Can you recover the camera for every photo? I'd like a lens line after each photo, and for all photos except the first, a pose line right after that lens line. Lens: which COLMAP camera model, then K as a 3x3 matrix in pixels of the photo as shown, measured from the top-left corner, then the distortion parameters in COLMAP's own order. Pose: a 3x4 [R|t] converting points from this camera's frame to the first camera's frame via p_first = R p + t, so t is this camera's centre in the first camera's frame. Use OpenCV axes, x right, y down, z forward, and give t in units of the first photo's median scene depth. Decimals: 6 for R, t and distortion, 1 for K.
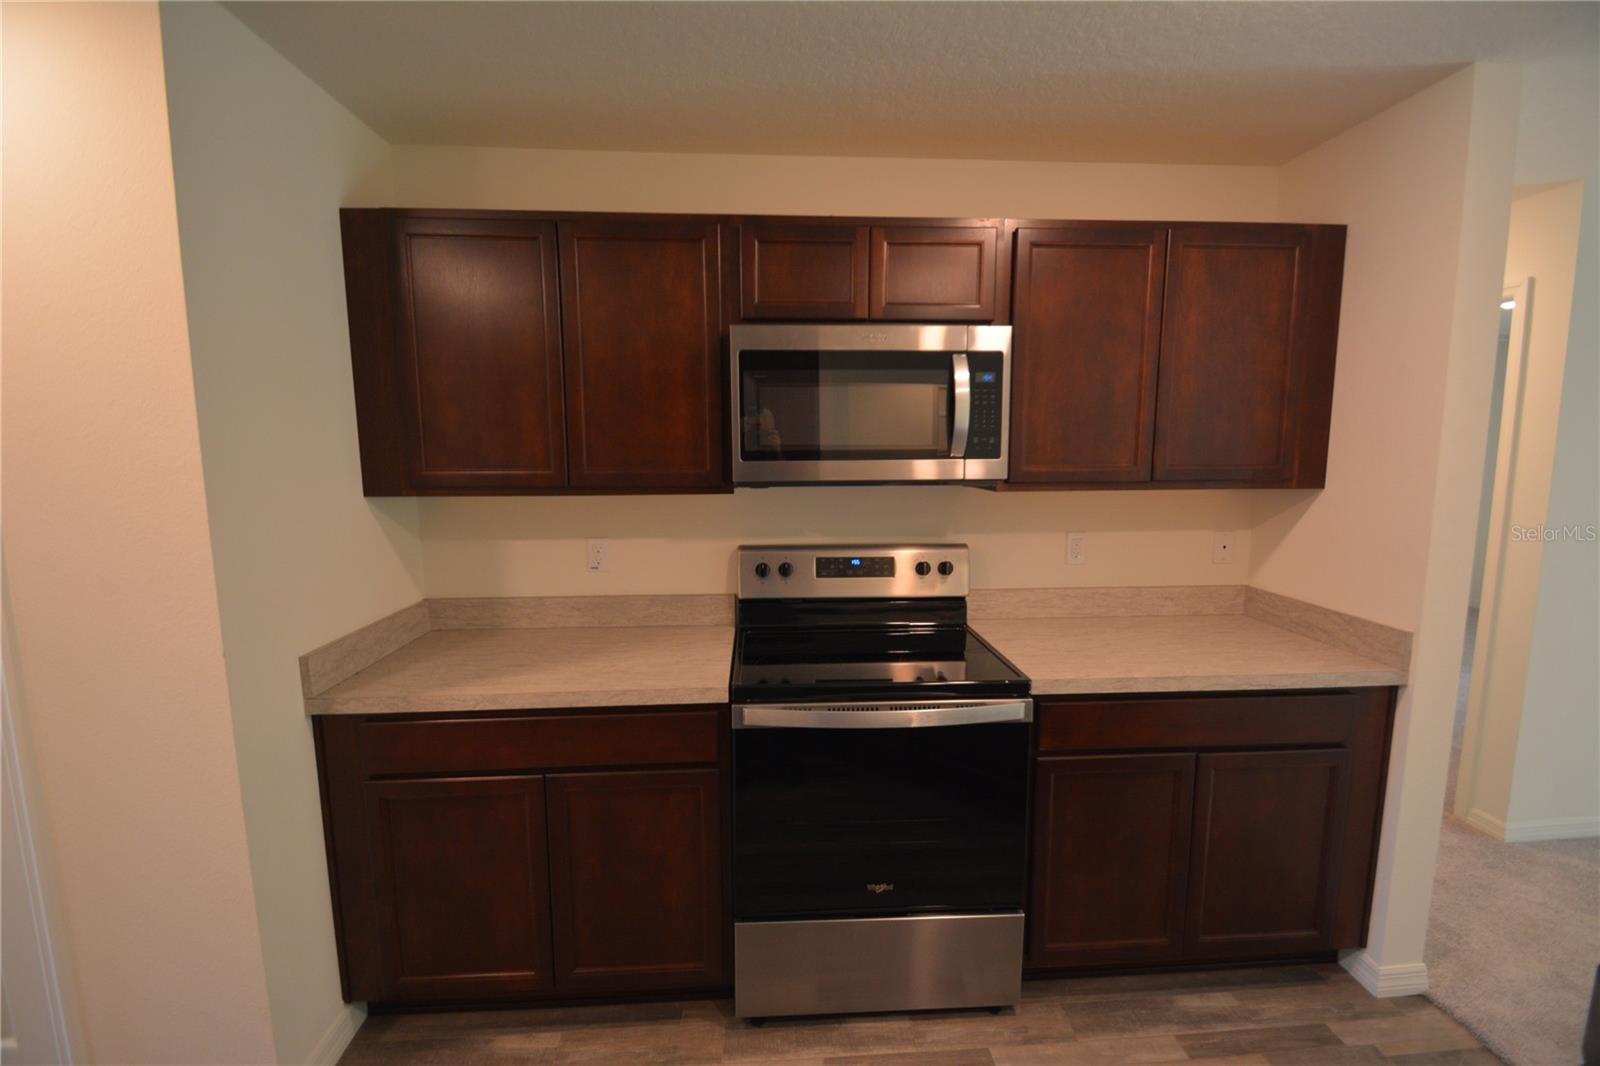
lens RADIAL K [[702.2, 0, 804.8], [0, 702.2, 533.1], [0, 0, 1]] dist [0.002619, -0.010164]
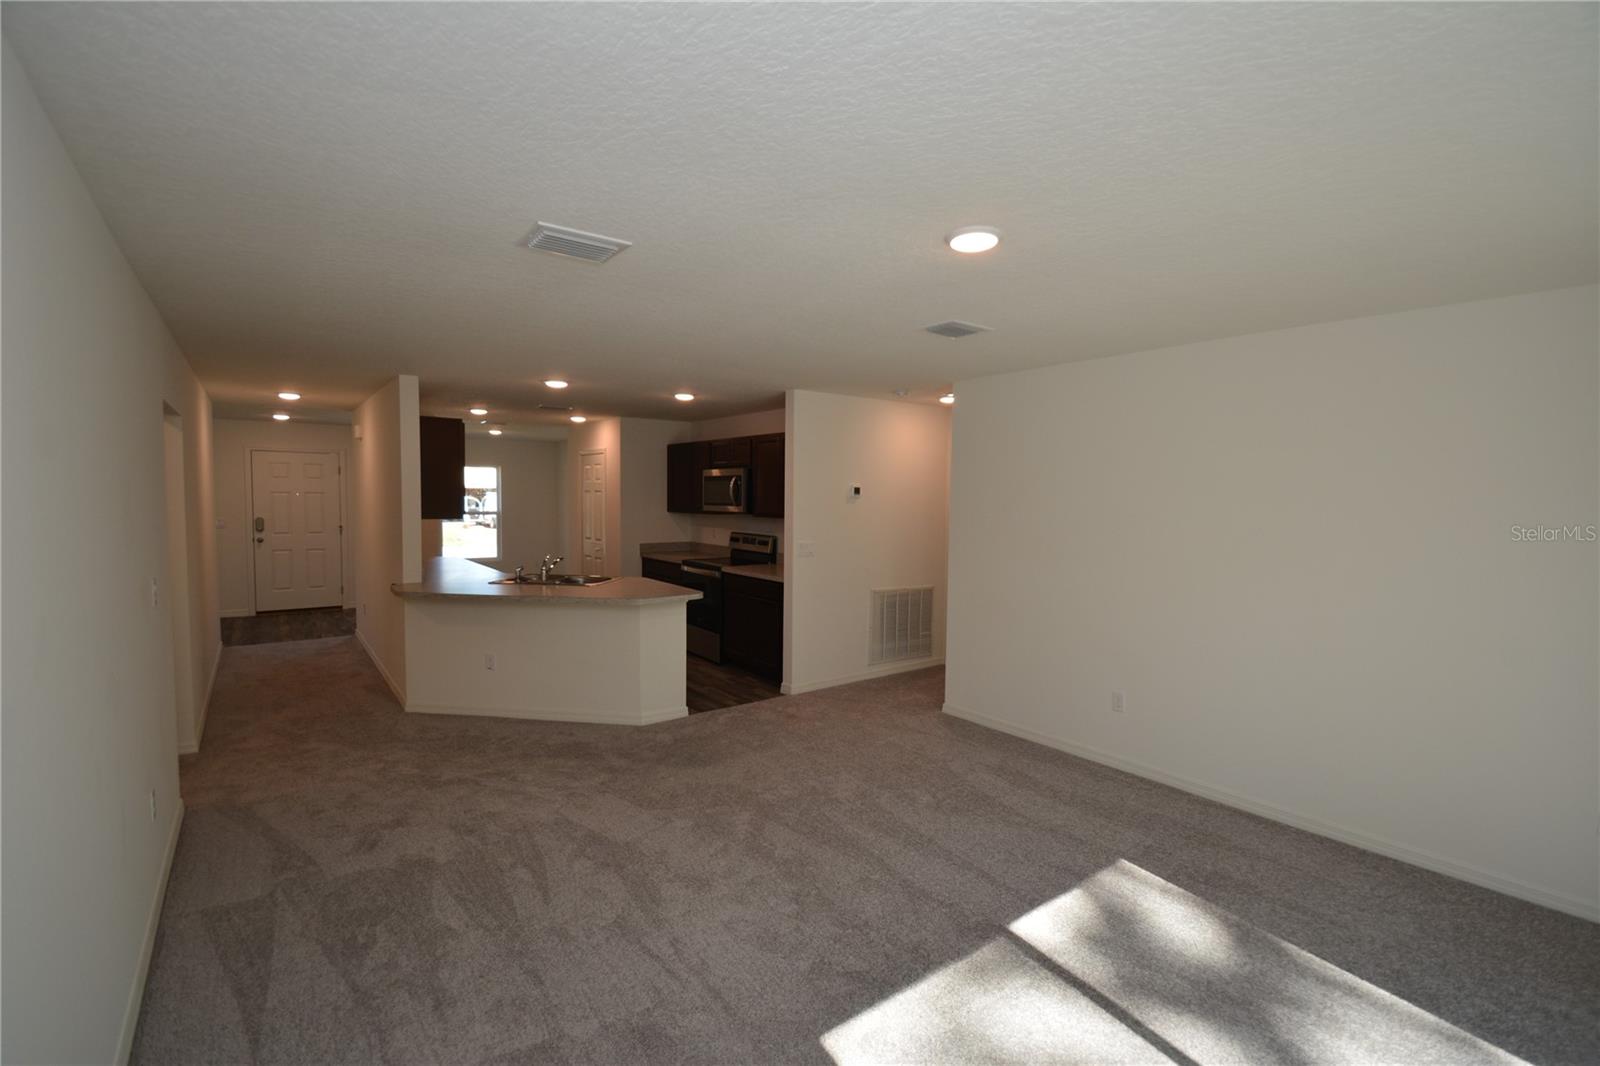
lens RADIAL K [[702.2, 0, 800.2], [0, 702.2, 533.1], [0, 0, 1]] dist [0.002619, -0.010164]
pose [[0.539440, 0.054976, -0.840227, 3.405923], [-0.113236, 0.993538, -0.007693, 0.016934], [0.834375, 0.099294, 0.542180, -0.604546]]
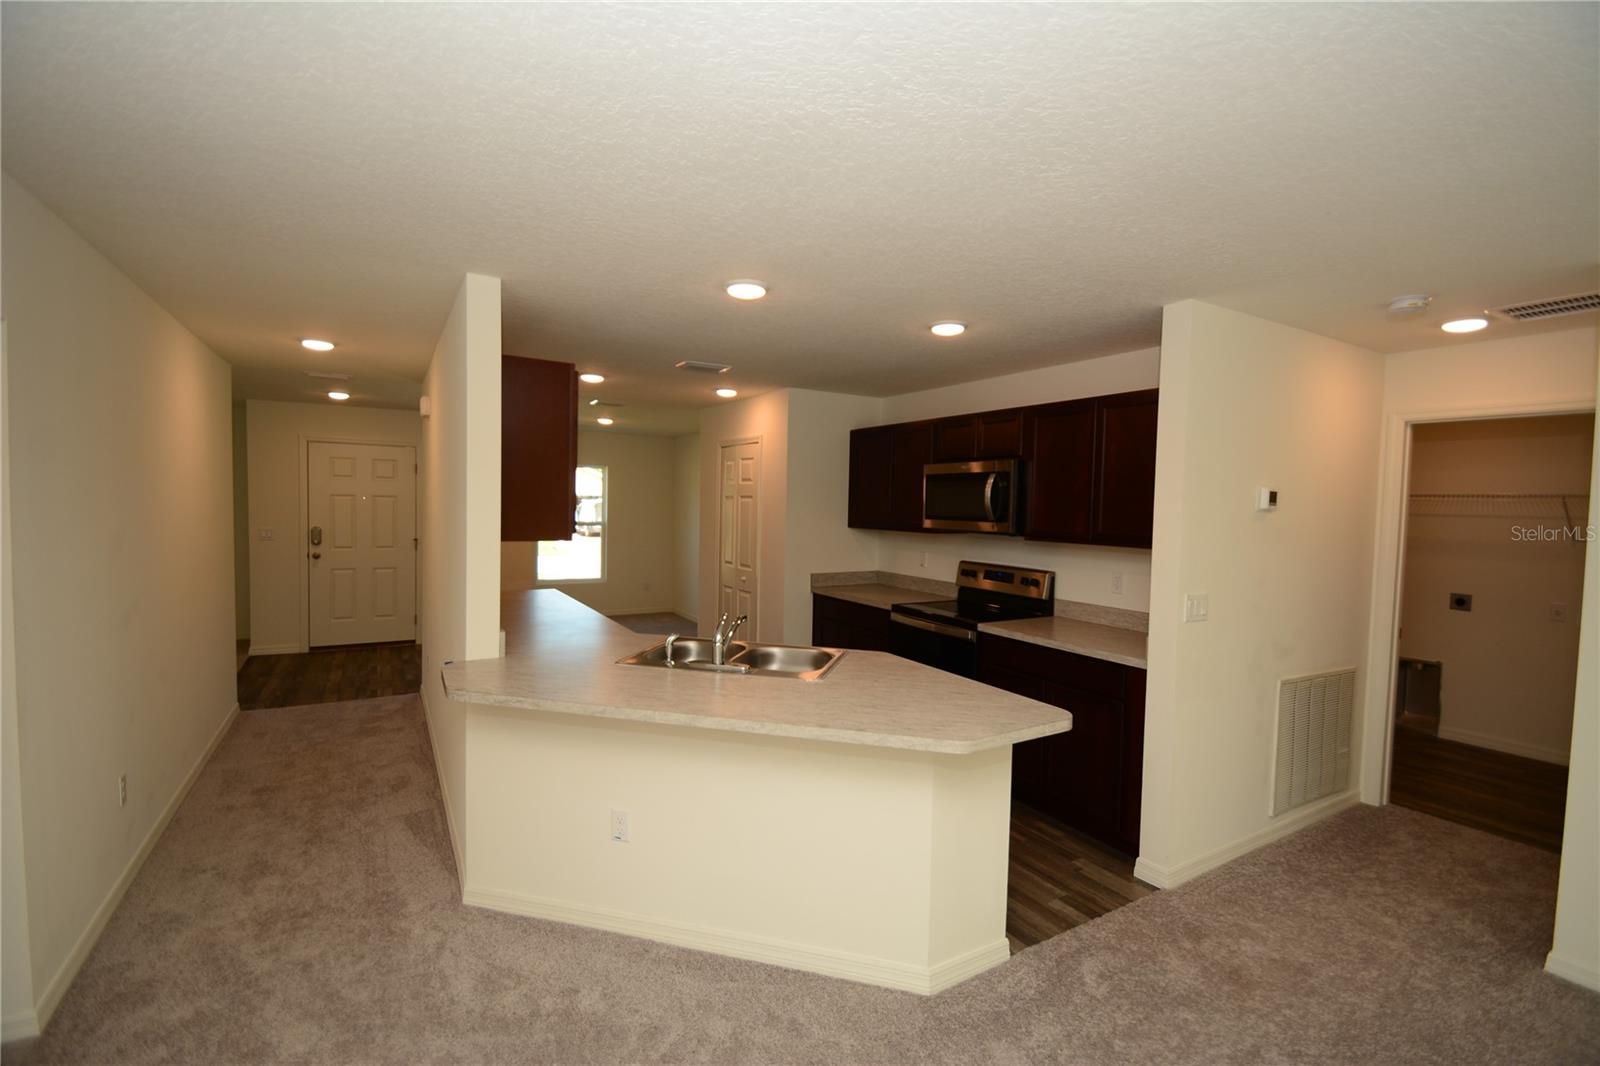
lens RADIAL K [[702.2, 0, 796.5], [0, 702.2, 532.4], [0, 0, 1]] dist [0.002619, -0.010164]
pose [[0.433986, 0.049501, -0.899558, 1.915063], [-0.129261, 0.991580, -0.007797, 0.018342], [0.891598, 0.119662, 0.436731, -0.449836]]
